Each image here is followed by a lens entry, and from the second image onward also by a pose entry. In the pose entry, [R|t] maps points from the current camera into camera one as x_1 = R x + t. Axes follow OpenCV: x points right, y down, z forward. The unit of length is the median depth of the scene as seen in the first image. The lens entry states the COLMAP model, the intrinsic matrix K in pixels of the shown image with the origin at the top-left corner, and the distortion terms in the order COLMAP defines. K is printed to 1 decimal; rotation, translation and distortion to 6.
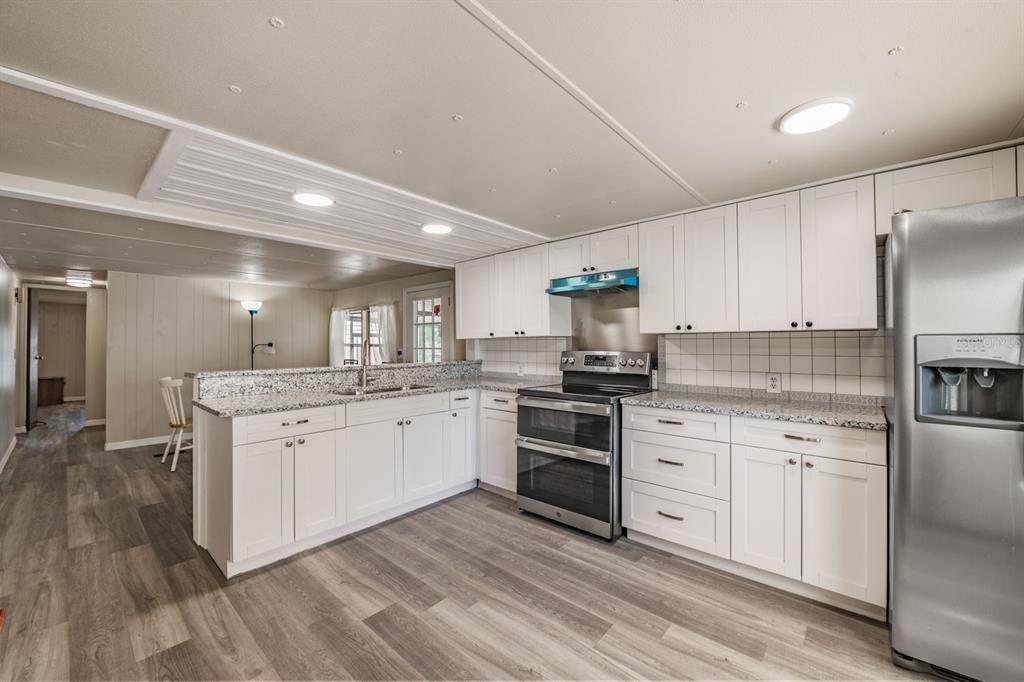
lens RADIAL K [[401.8, 0, 512.9], [0, 401.8, 340.1], [0, 0, 1]] dist [-0.010015, -0.000400]
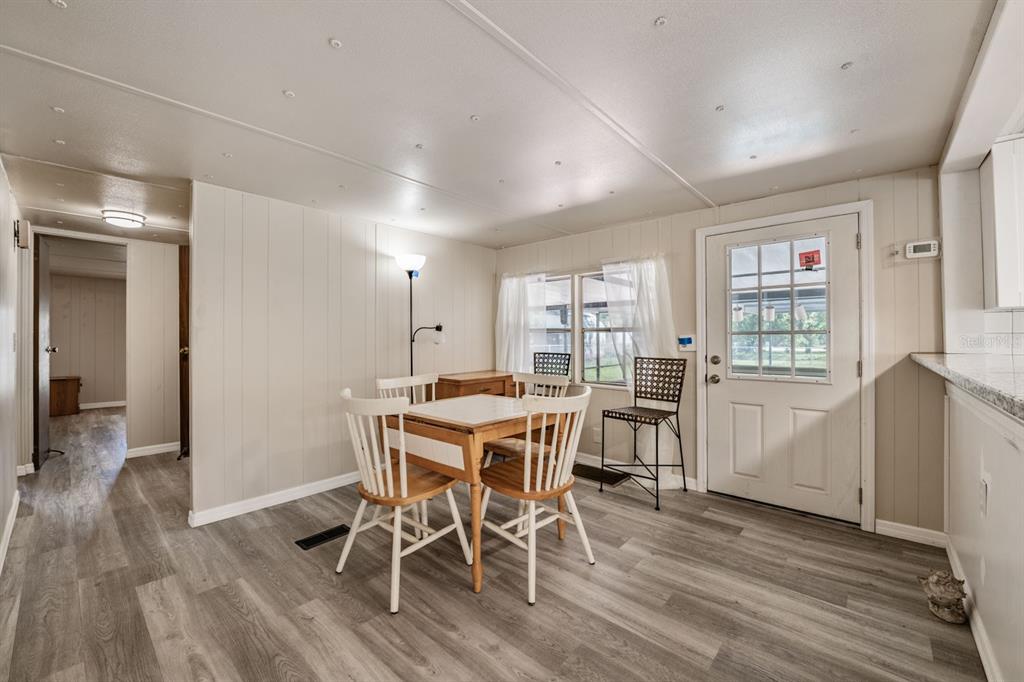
lens RADIAL K [[401.8, 0, 511.9], [0, 401.8, 339.0], [0, 0, 1]] dist [-0.010015, -0.000400]
pose [[0.999995, 0.001426, 0.002958, -0.502070], [-0.001458, 0.999941, 0.010789, 0.021687], [-0.002942, -0.010794, 0.999937, 0.394885]]
